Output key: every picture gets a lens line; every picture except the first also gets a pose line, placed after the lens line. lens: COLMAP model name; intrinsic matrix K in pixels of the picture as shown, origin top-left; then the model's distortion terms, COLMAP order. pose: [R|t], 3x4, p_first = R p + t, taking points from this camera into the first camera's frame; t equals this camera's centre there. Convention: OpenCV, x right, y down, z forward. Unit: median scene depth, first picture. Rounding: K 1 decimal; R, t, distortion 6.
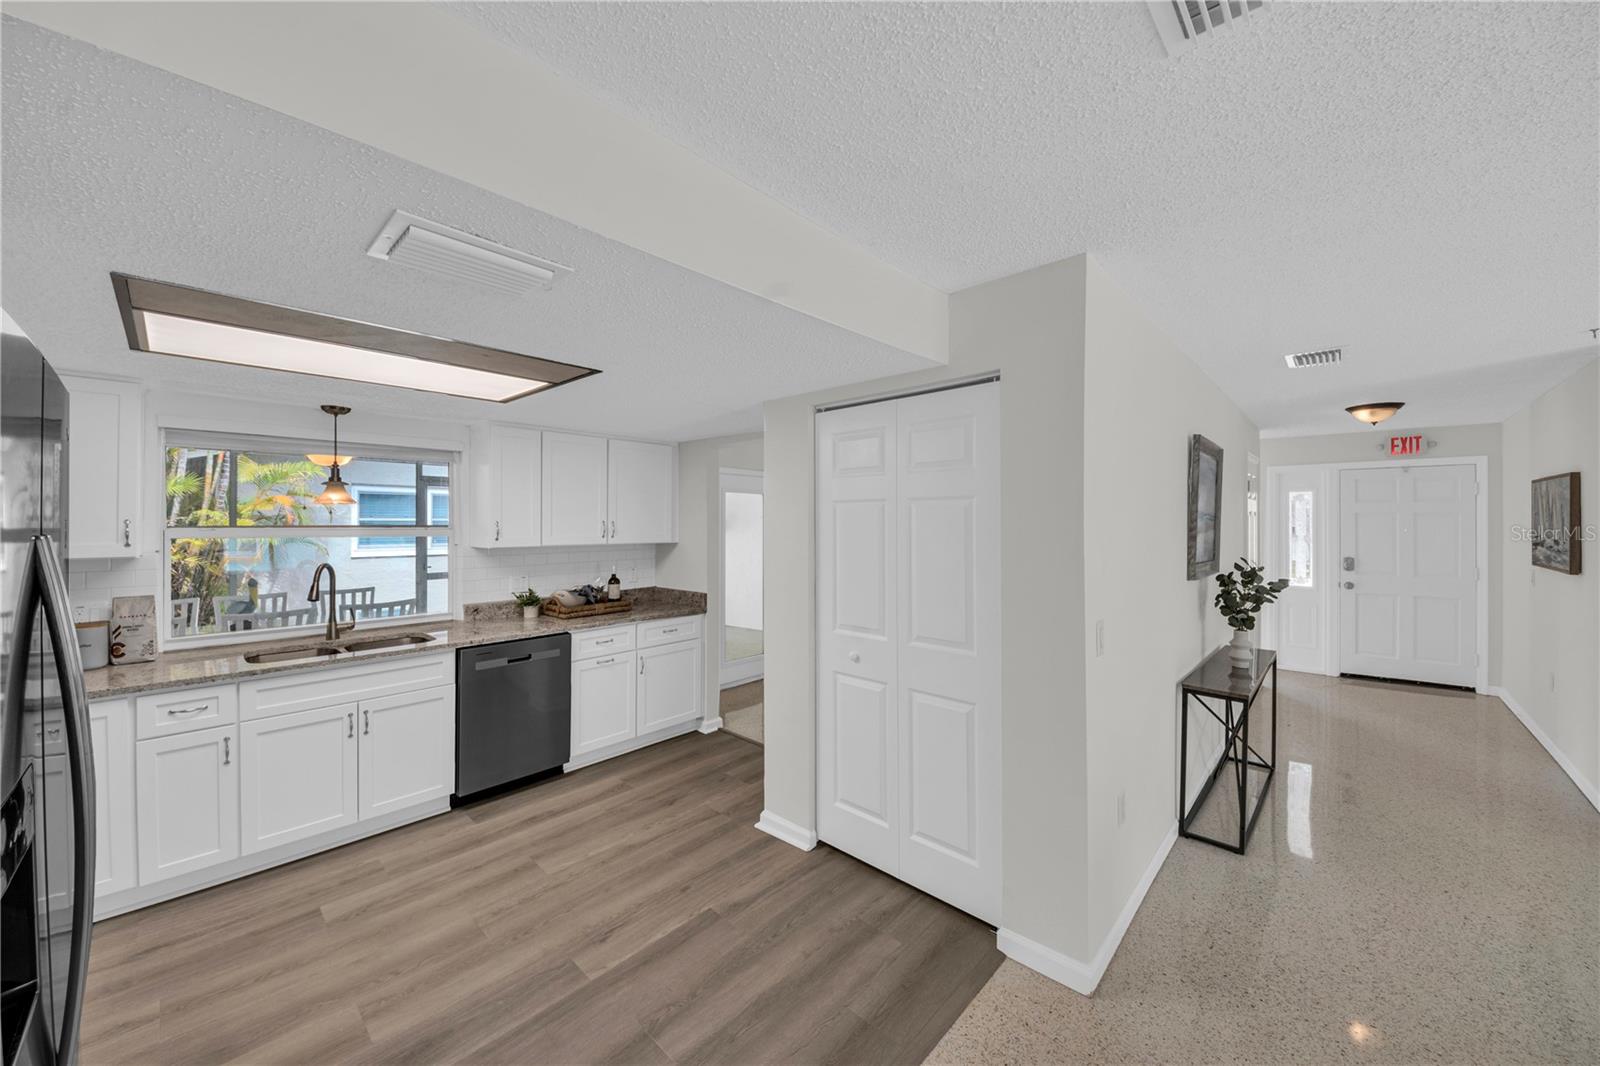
lens RADIAL K [[579.2, 0, 798.9], [0, 579.2, 520.7], [0, 0, 1]] dist [0.005808, -0.005248]
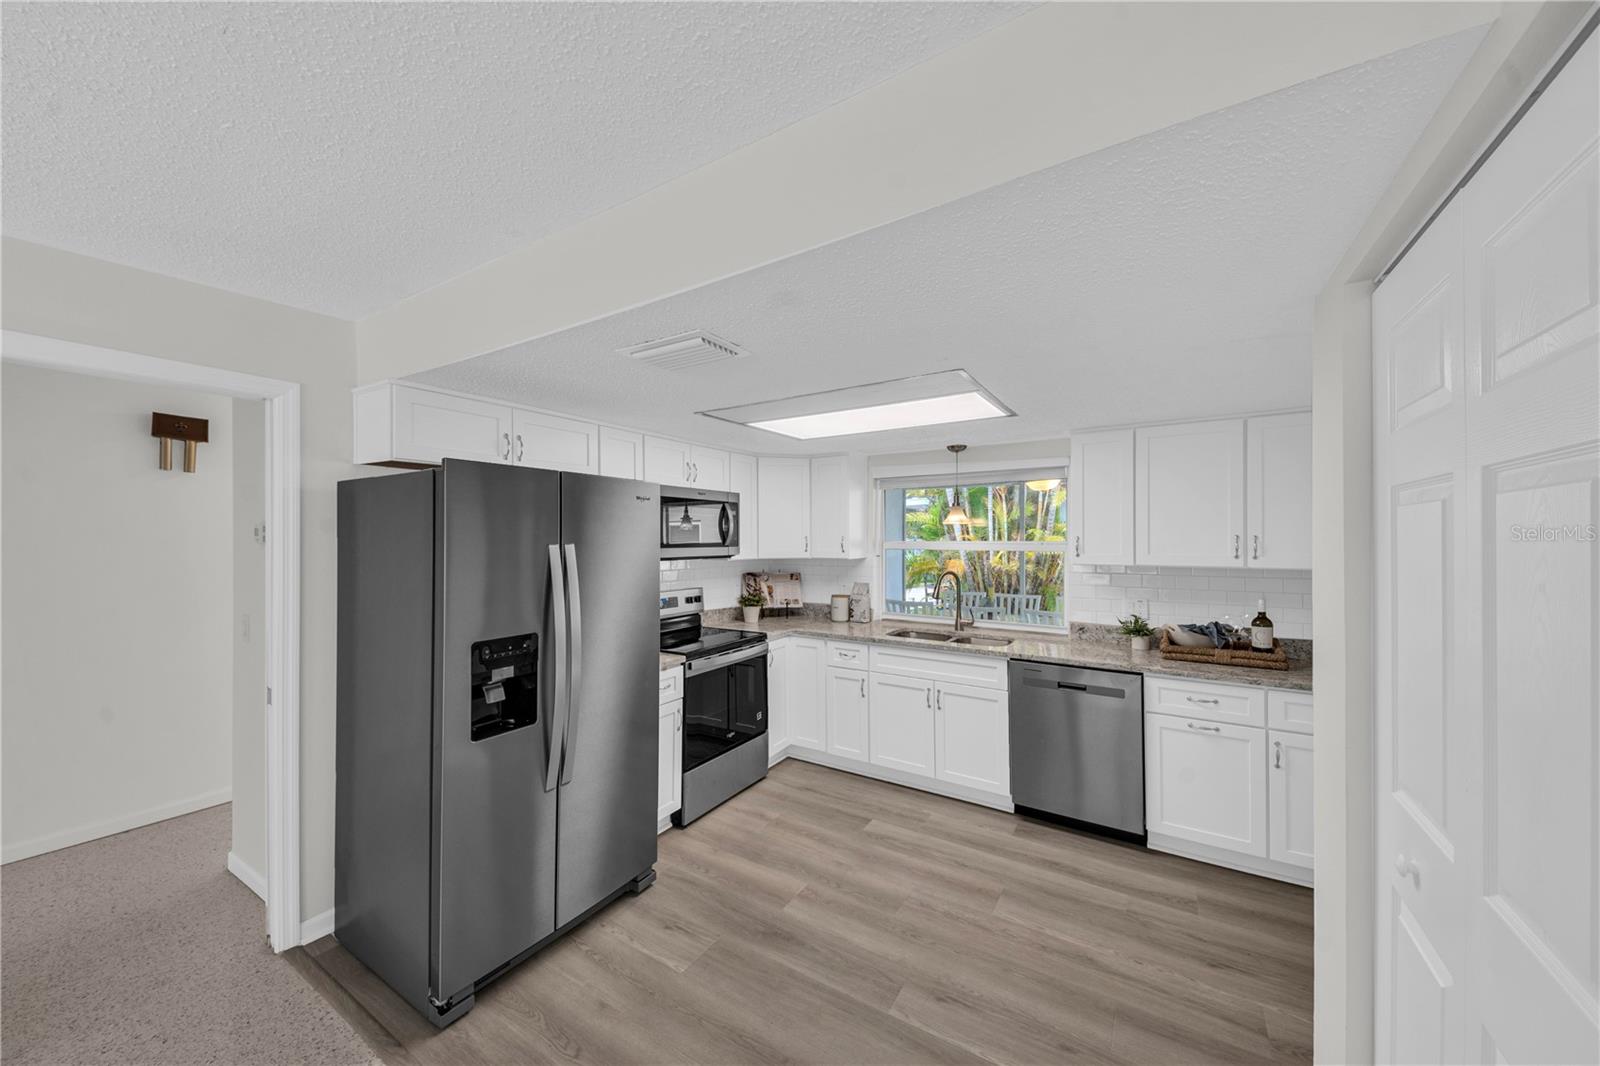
lens RADIAL K [[579.2, 0, 798.0], [0, 579.2, 534.8], [0, 0, 1]] dist [0.005808, -0.005248]
pose [[0.174529, -0.003567, -0.984646, 0.354153], [-0.000418, 0.999993, -0.003697, 0.002231], [0.984652, 0.001057, 0.174527, 0.429682]]
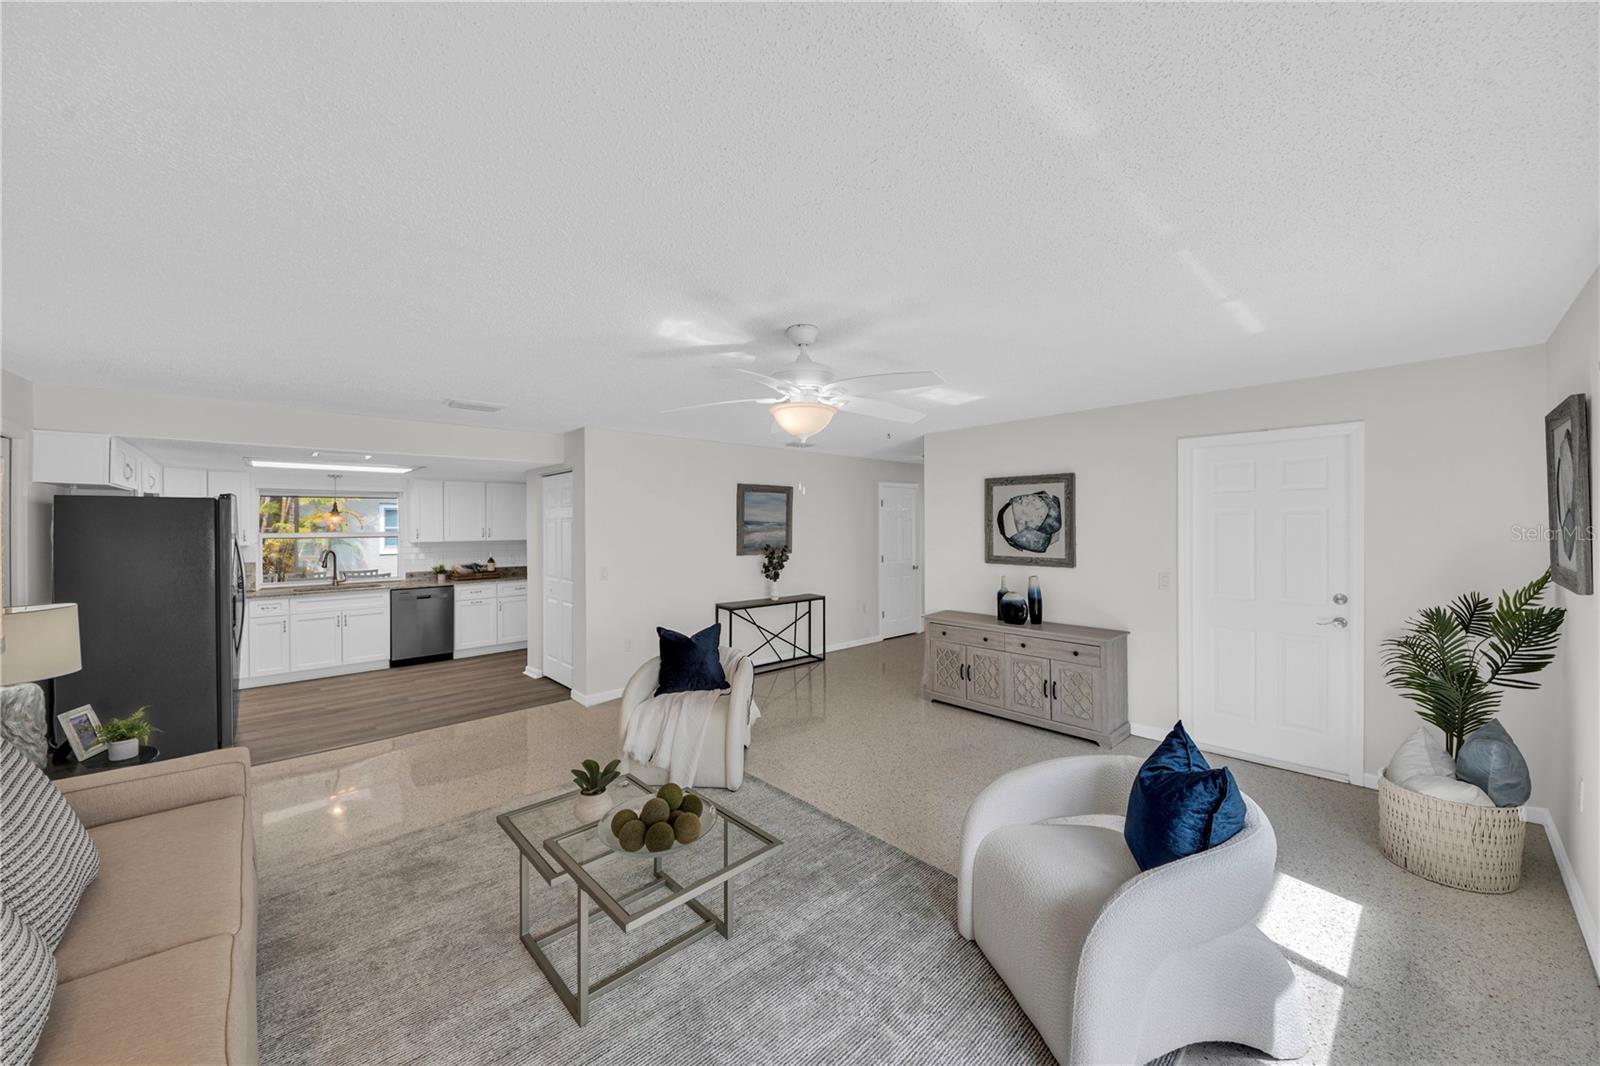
lens RADIAL K [[579.2, 0, 808.2], [0, 579.2, 529.5], [0, 0, 1]] dist [0.005808, -0.005248]
pose [[0.997527, -0.007886, -0.069841, 1.039878], [0.008592, 0.999915, 0.009822, -0.005938], [0.069757, -0.010398, 0.997510, -0.961462]]
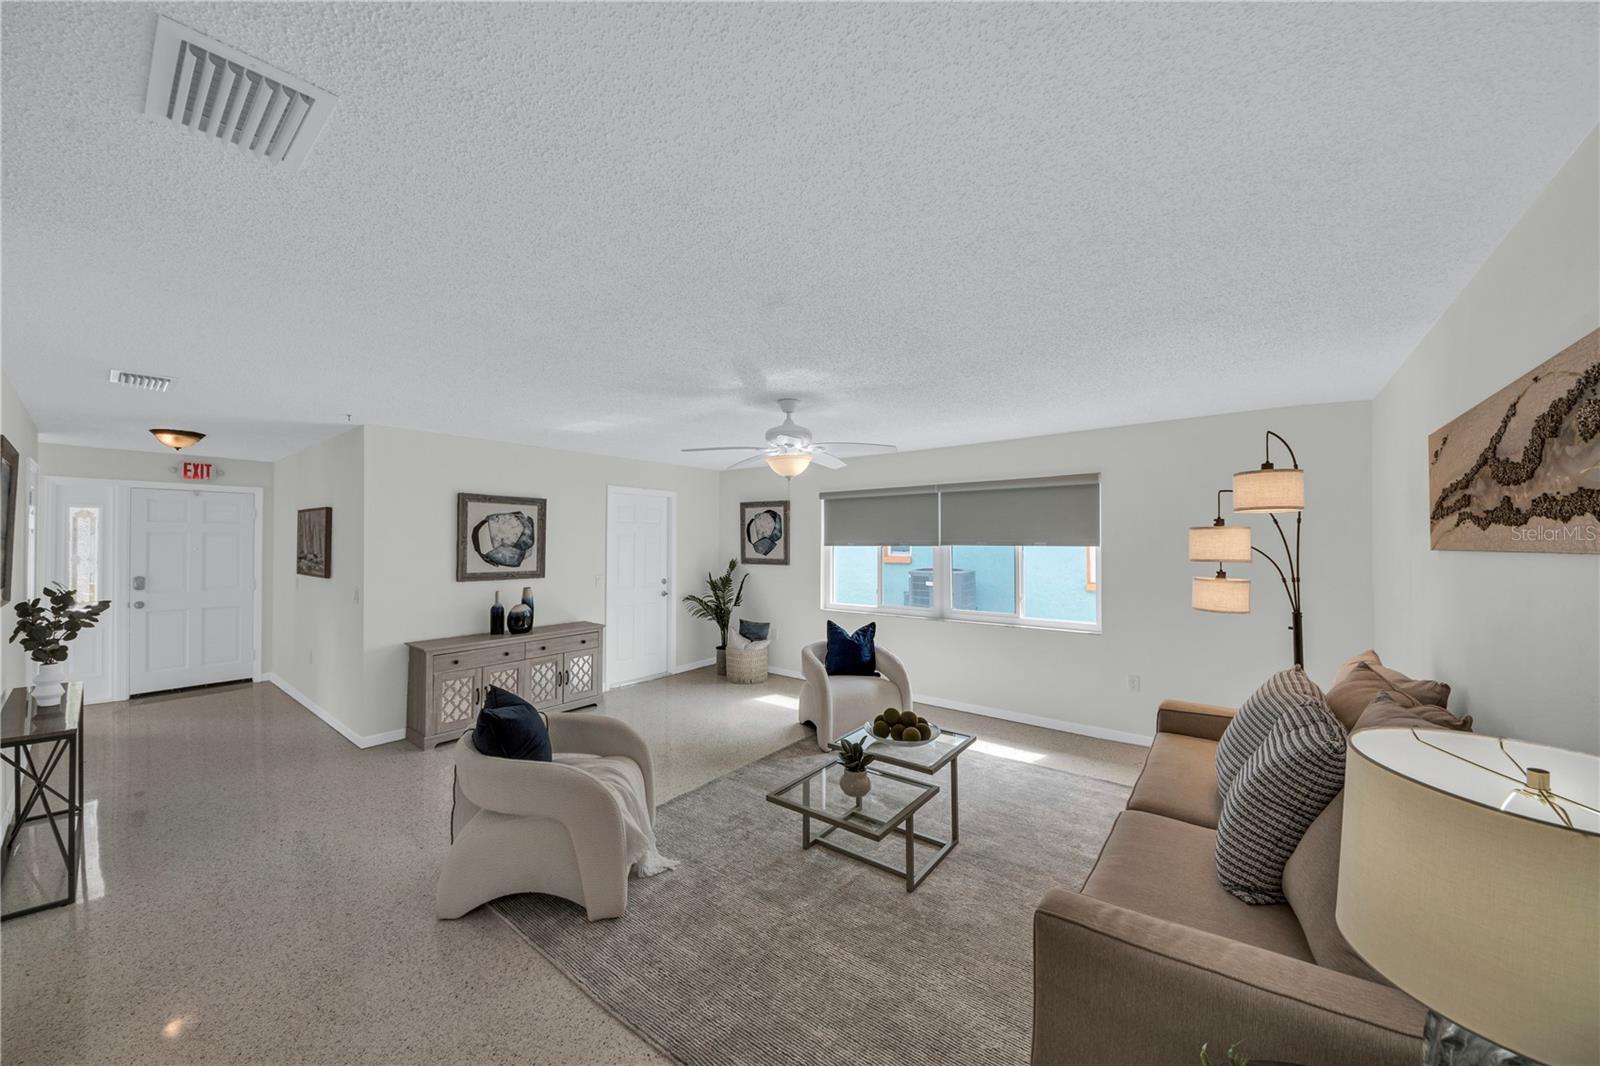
lens RADIAL K [[548.1, 0, 791.4], [0, 548.1, 548.5], [0, 0, 1]] dist [0.002686, 0.000166]
pose [[-0.093670, -0.011613, 0.995536, -0.135261], [-0.003364, 0.999930, 0.011348, 0.000741], [-0.995598, -0.002286, -0.093703, -0.031964]]
